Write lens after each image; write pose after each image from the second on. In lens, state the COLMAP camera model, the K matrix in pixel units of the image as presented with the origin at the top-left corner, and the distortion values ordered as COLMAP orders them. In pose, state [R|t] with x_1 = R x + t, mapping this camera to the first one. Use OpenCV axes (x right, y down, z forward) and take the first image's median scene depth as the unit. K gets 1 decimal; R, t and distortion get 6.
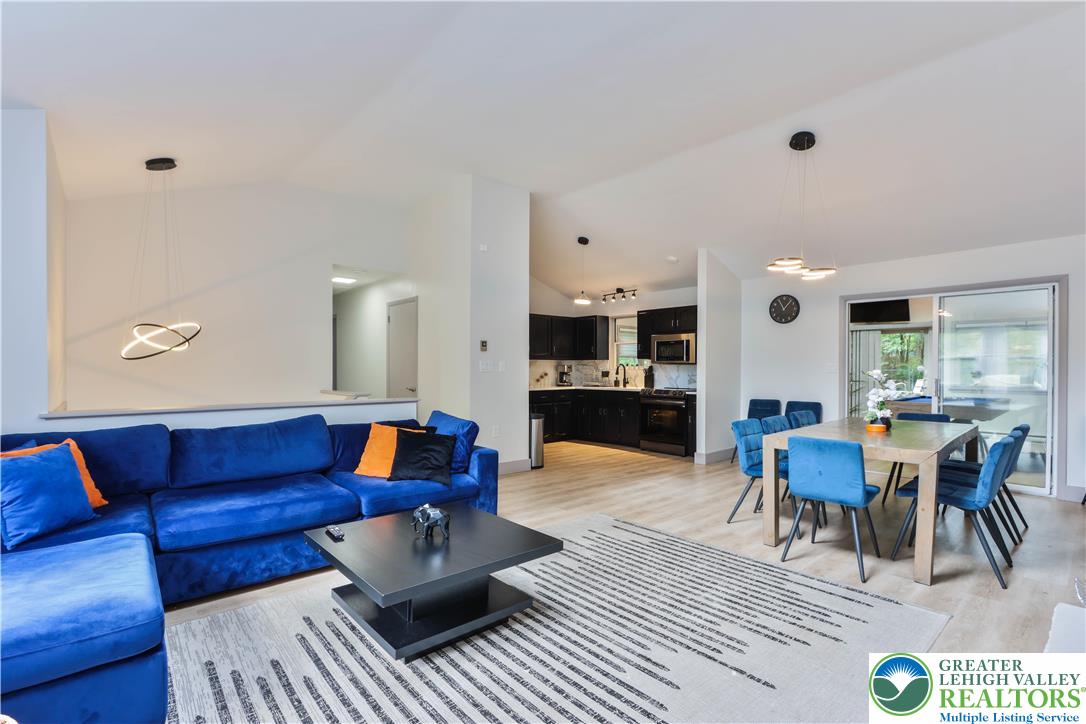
lens RADIAL K [[502.1, 0, 542.8], [0, 502.1, 367.5], [0, 0, 1]] dist [-0.001839, -0.000120]
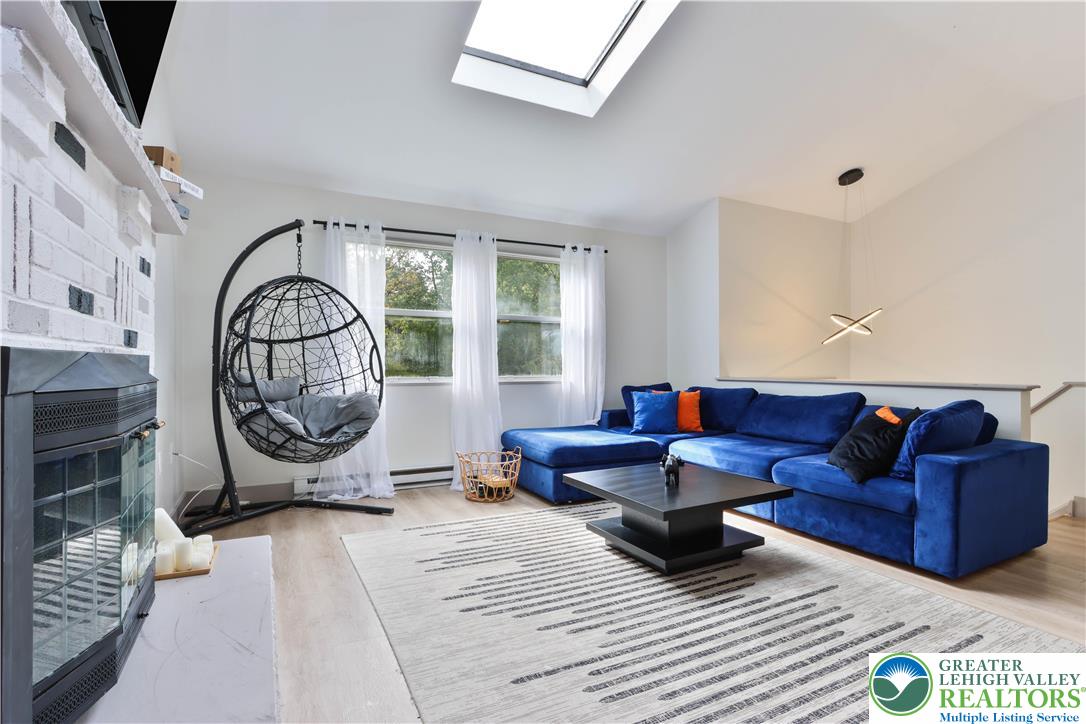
lens RADIAL K [[553.3, 0, 547.6], [0, 553.3, 364.8], [0, 0, 1]] dist [-0.000188, 0.000128]
pose [[-0.248395, -0.014671, -0.968548, 1.045389], [-0.003110, 0.999892, -0.014349, 0.080684], [0.968654, -0.000552, -0.248414, 0.985737]]
